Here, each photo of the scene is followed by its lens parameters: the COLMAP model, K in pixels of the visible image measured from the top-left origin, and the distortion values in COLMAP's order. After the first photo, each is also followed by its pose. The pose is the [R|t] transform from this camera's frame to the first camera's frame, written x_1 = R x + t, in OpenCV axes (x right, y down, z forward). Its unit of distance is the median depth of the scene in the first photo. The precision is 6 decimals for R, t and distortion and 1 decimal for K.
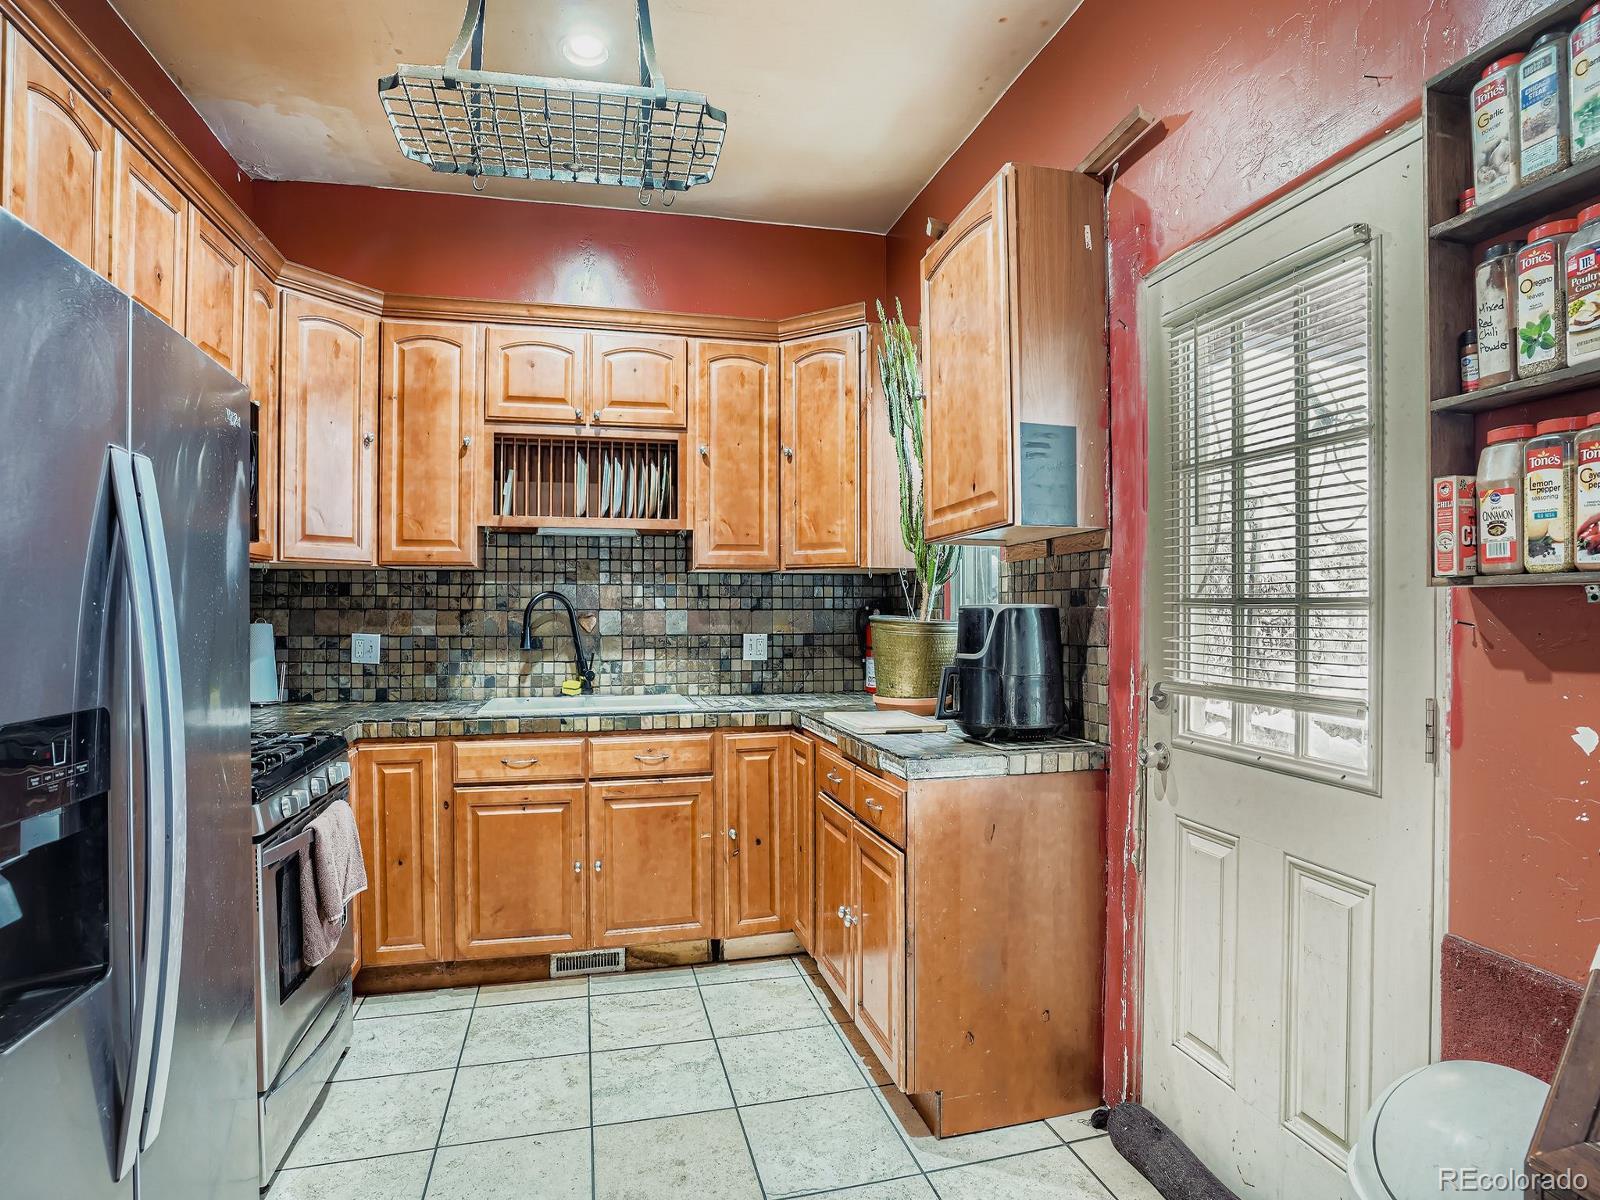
lens RADIAL K [[864.3, 0, 796.2], [0, 864.3, 607.4], [0, 0, 1]] dist [-0.062289, 0.025211]
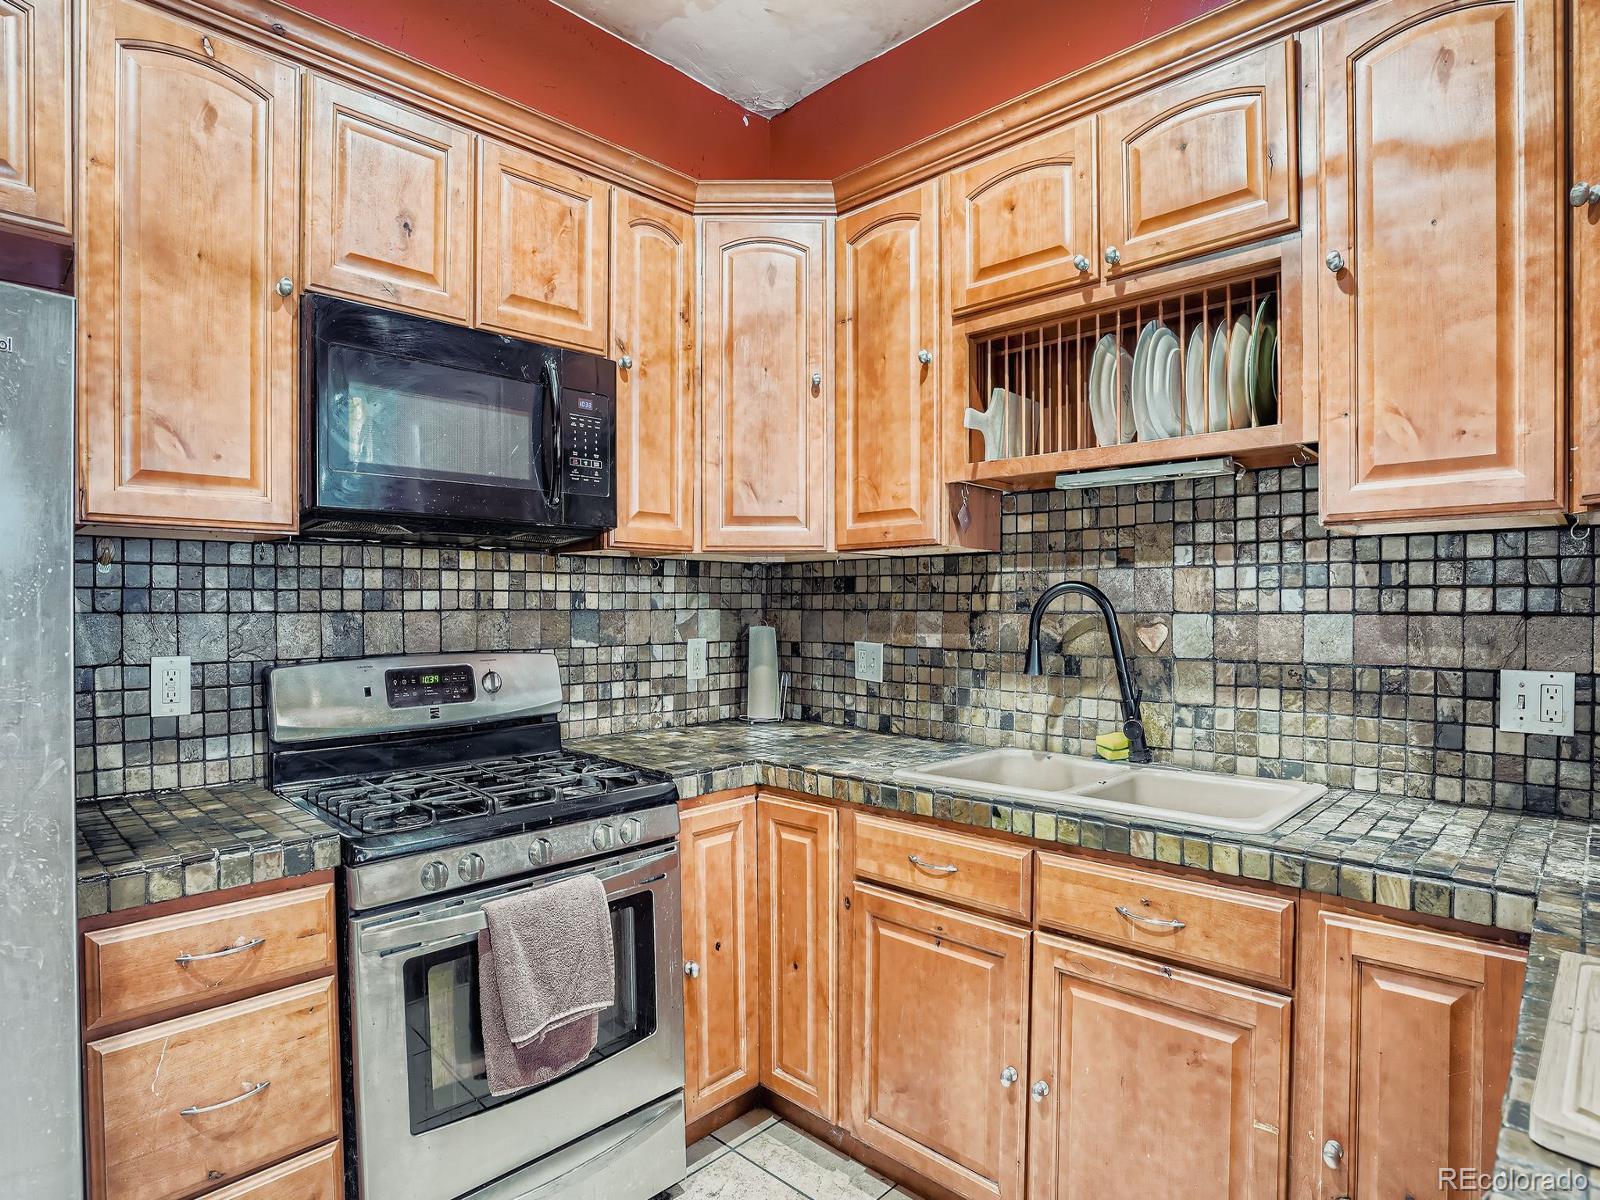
lens RADIAL K [[864.3, 0, 797.3], [0, 864.3, 618.2], [0, 0, 1]] dist [-0.062289, 0.025211]
pose [[0.527412, 0.011602, -0.849530, 0.129567], [0.000286, 0.999904, 0.013833, -0.001306], [0.849609, -0.007538, 0.527359, 0.569165]]
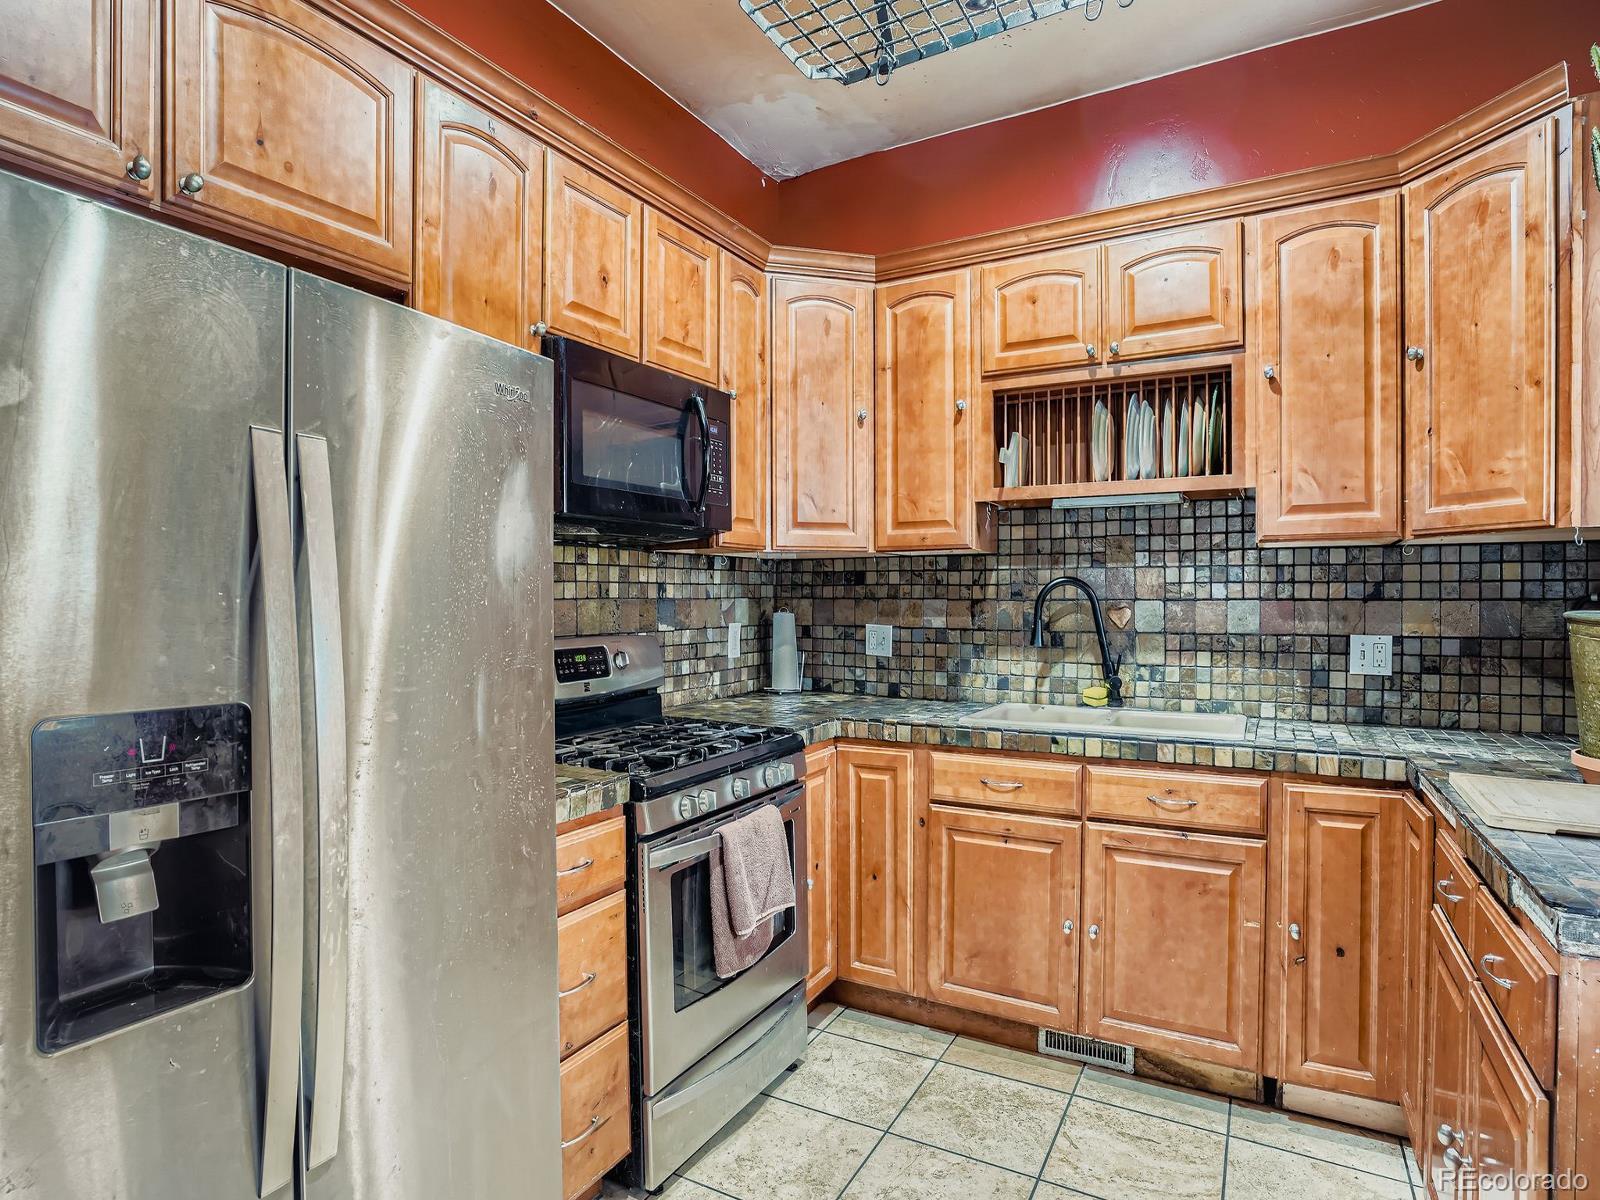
lens RADIAL K [[864.3, 0, 793.5], [0, 864.3, 609.5], [0, 0, 1]] dist [-0.062289, 0.025211]
pose [[0.725811, 0.009235, -0.687832, 0.093454], [0.001710, 0.999883, 0.015229, -0.000488], [0.687892, -0.012230, 0.725710, 0.250669]]
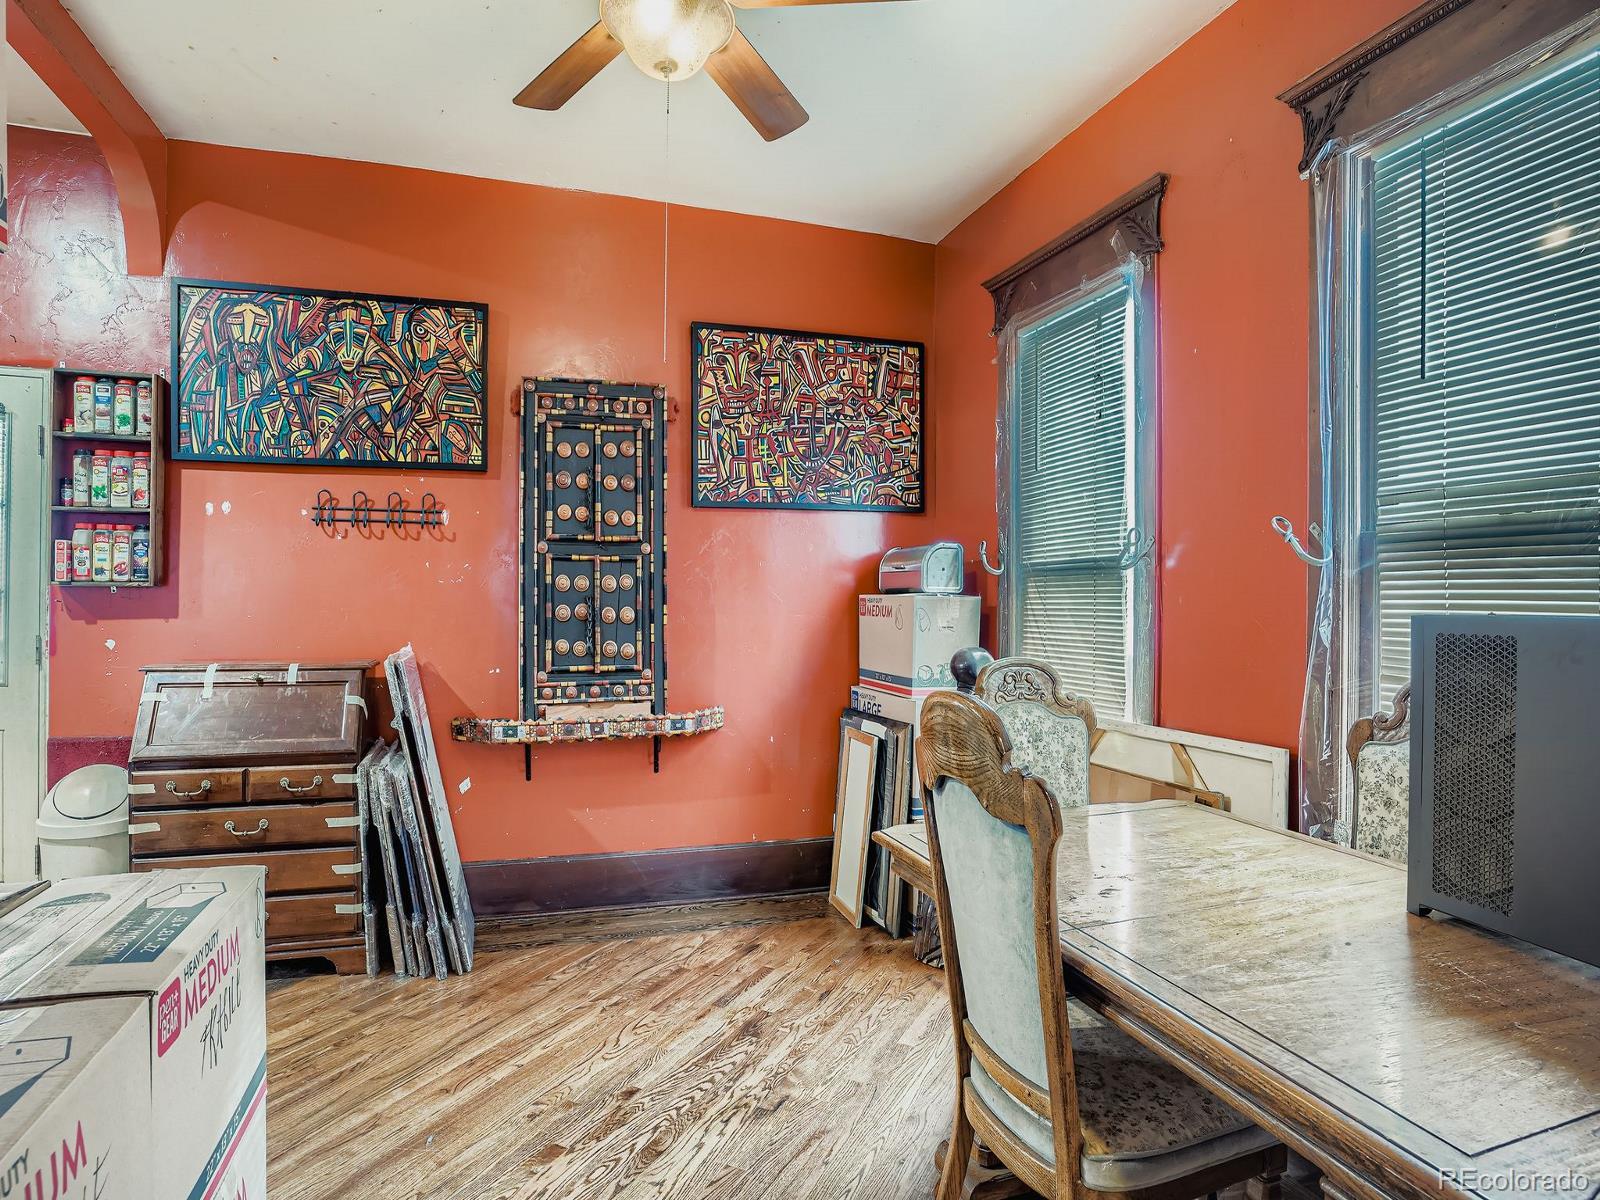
lens RADIAL K [[864.3, 0, 790.5], [0, 864.3, 598.2], [0, 0, 1]] dist [-0.062289, 0.025211]
pose [[-0.075578, 0.002679, 0.997136, -0.694729], [-0.006746, 0.999972, -0.003198, 0.001655], [-0.997117, -0.006968, -0.075557, -0.355382]]
